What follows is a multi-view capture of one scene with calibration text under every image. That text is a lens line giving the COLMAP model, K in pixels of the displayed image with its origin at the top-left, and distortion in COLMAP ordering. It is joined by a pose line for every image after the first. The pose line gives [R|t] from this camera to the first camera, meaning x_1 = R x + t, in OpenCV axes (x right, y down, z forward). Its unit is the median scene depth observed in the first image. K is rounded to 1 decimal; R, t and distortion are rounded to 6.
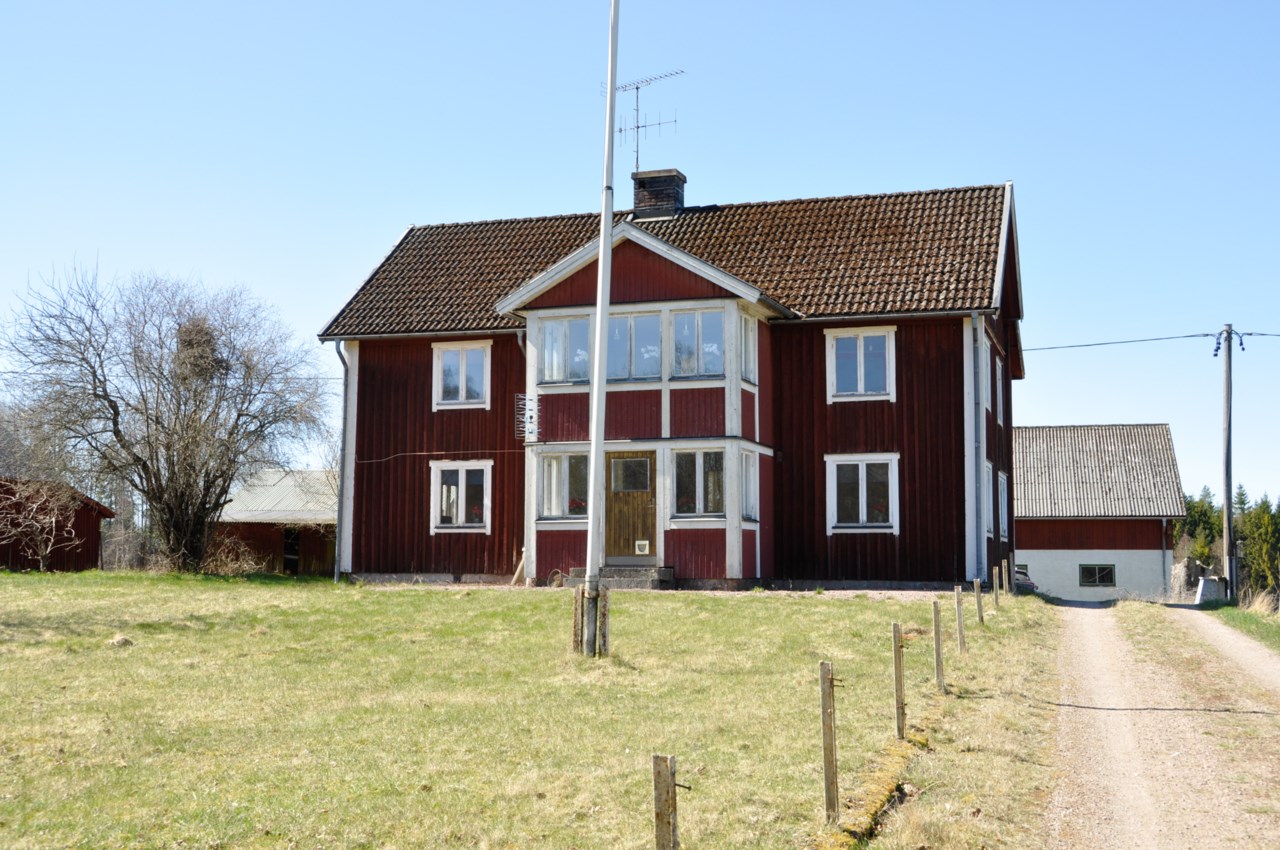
lens RADIAL K [[1517.8, 0, 640.0], [0, 1517.8, 425.0], [0, 0, 1]] dist [0.078853, 0.028106]
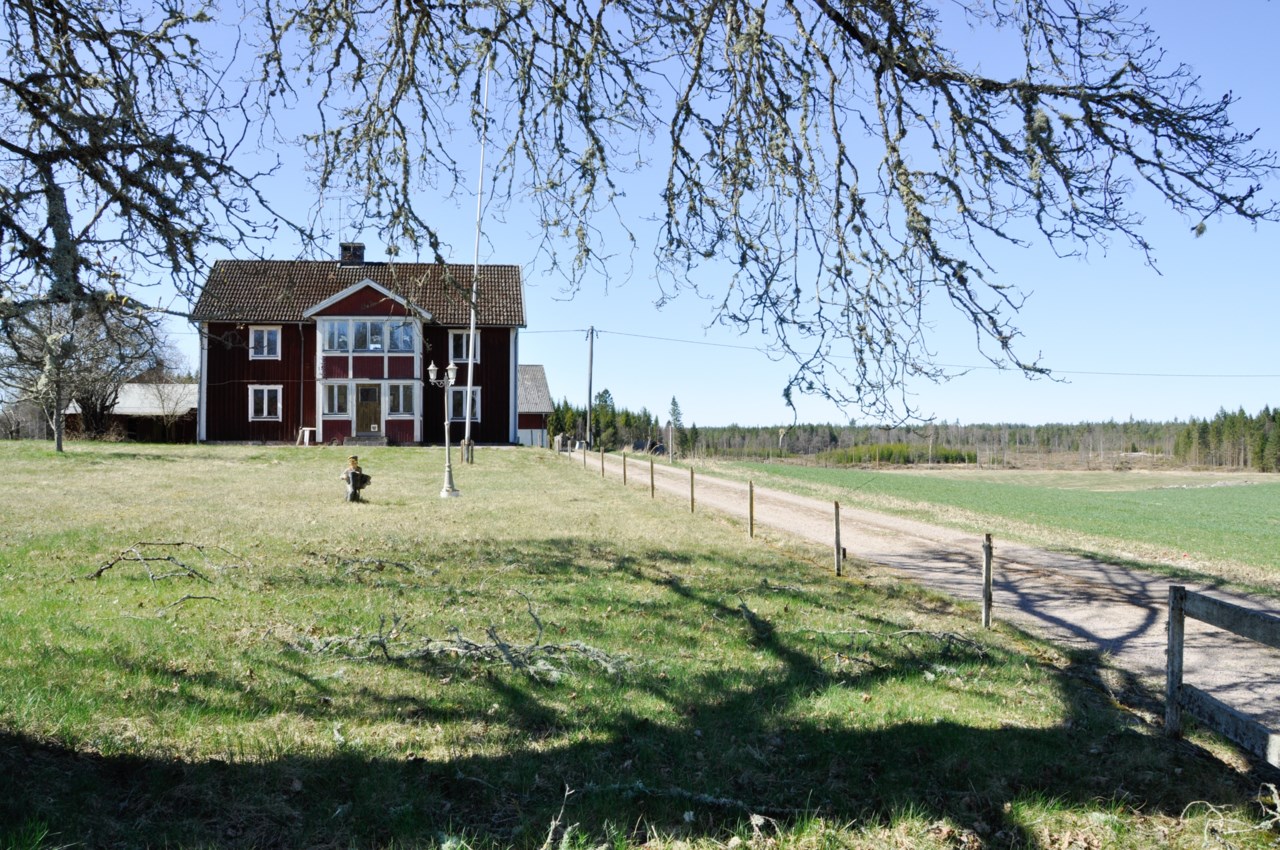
lens RADIAL K [[999.0, 0, 632.8], [0, 999.0, 430.5], [0, 0, 1]] dist [-0.151378, 0.105770]
pose [[0.887962, -0.000079, 0.459916, -0.307987], [-0.037556, 0.996648, 0.072680, -0.031920], [-0.458380, -0.081810, 0.884983, -0.417174]]
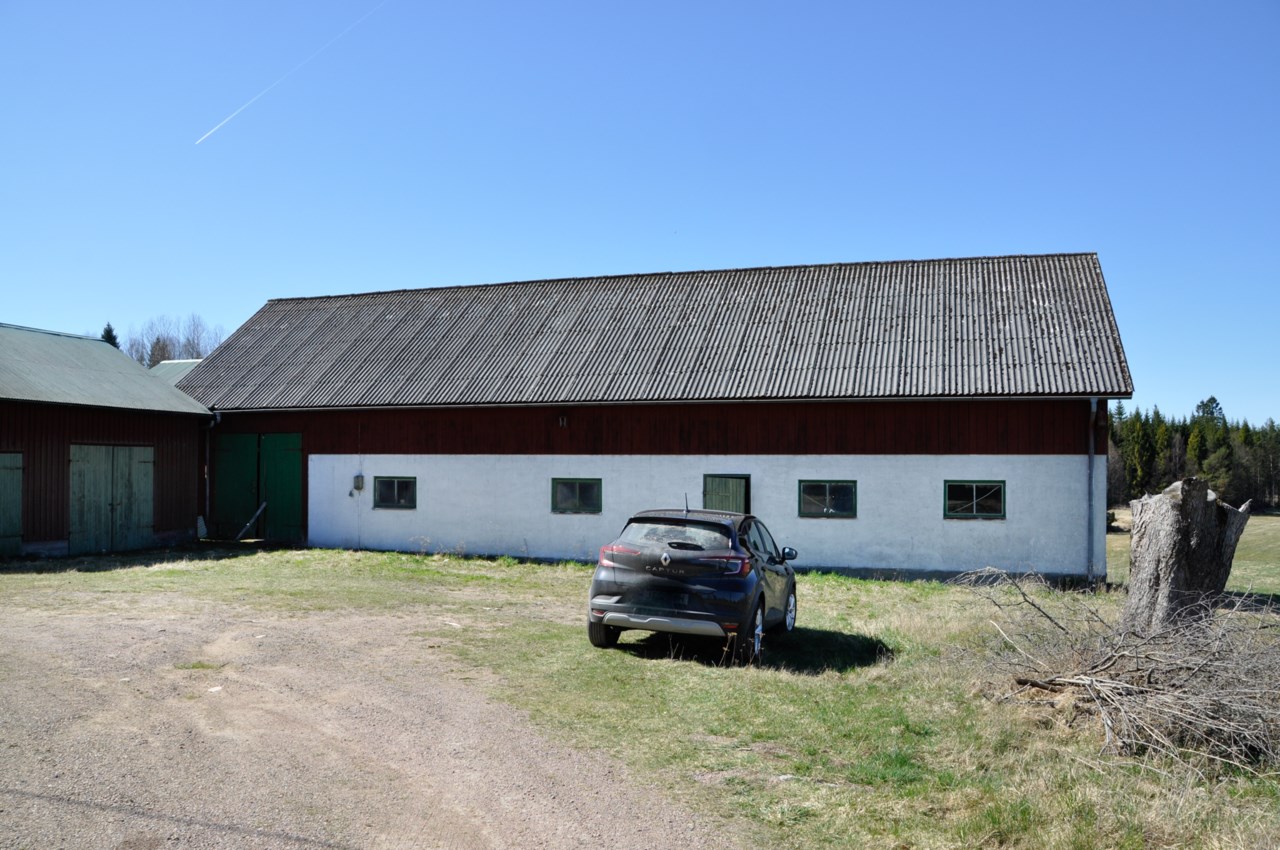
lens RADIAL K [[1023.6, 0, 641.9], [0, 1023.6, 431.7], [0, 0, 1]] dist [-0.158288, 0.120892]
pose [[0.997731, 0.002369, -0.067279, 0.410401], [0.002027, 0.997870, 0.065196, 0.099211], [0.067290, -0.065184, 0.995602, 1.271075]]
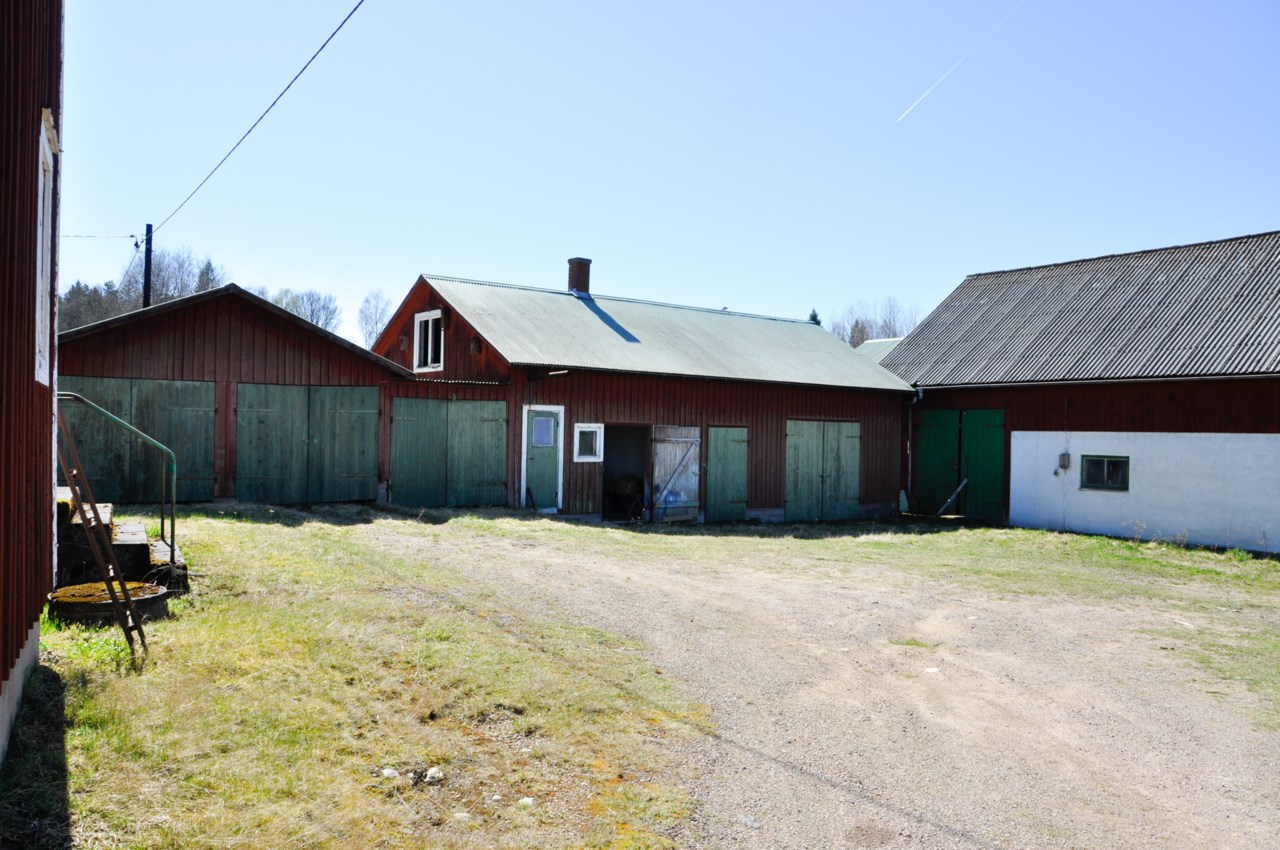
lens RADIAL K [[1012.3, 0, 636.4], [0, 1012.3, 430.4], [0, 0, 1]] dist [-0.156179, 0.128198]
pose [[0.741861, 0.013503, -0.670417, 0.379753], [0.044845, 0.996560, 0.069696, 0.103650], [0.669052, -0.081769, 0.738704, 1.299243]]
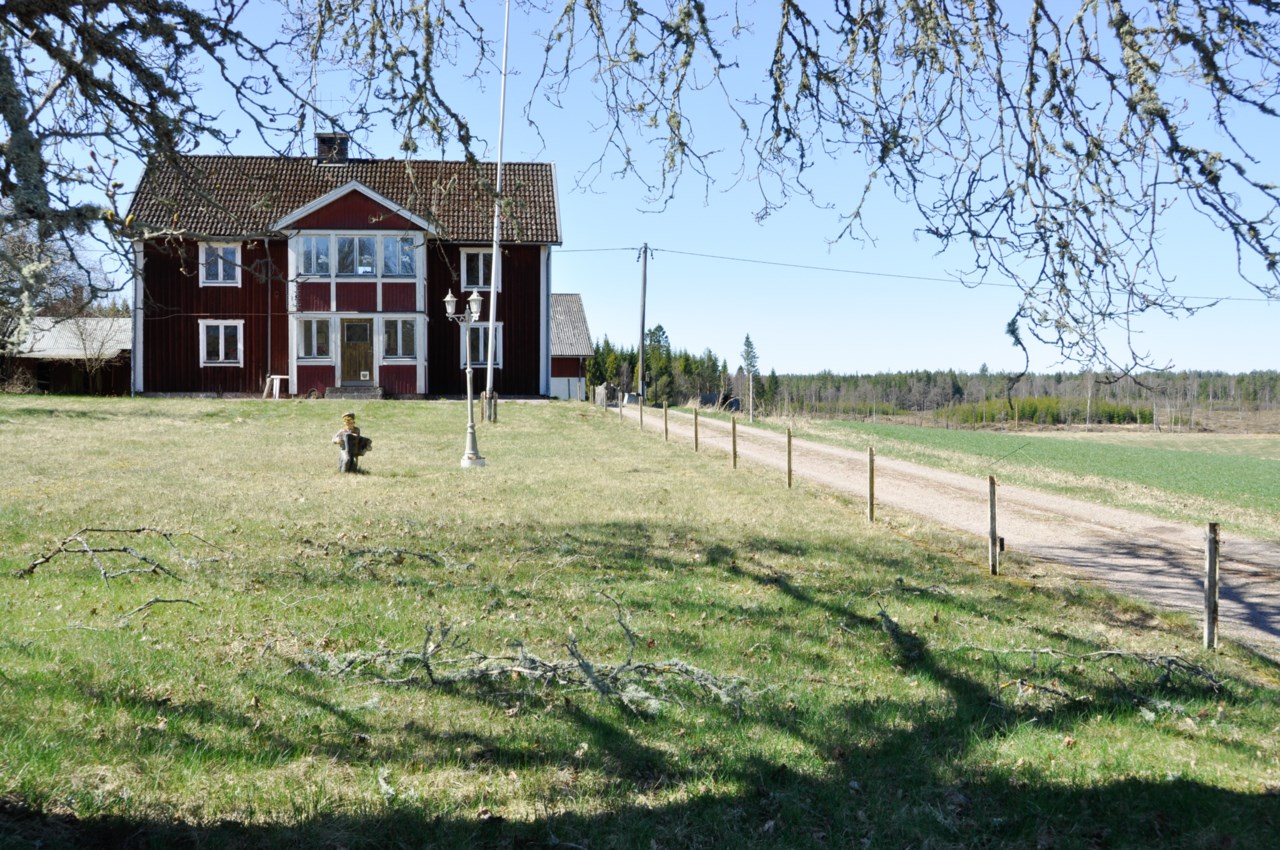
lens RADIAL K [[1297.8, 0, 635.1], [0, 1297.8, 426.3], [0, 0, 1]] dist [-0.070320, 0.199010]
pose [[0.907544, -0.013769, 0.419730, -0.314698], [-0.036128, 0.993197, 0.110697, -0.032273], [-0.418399, -0.115626, 0.900873, -0.412211]]
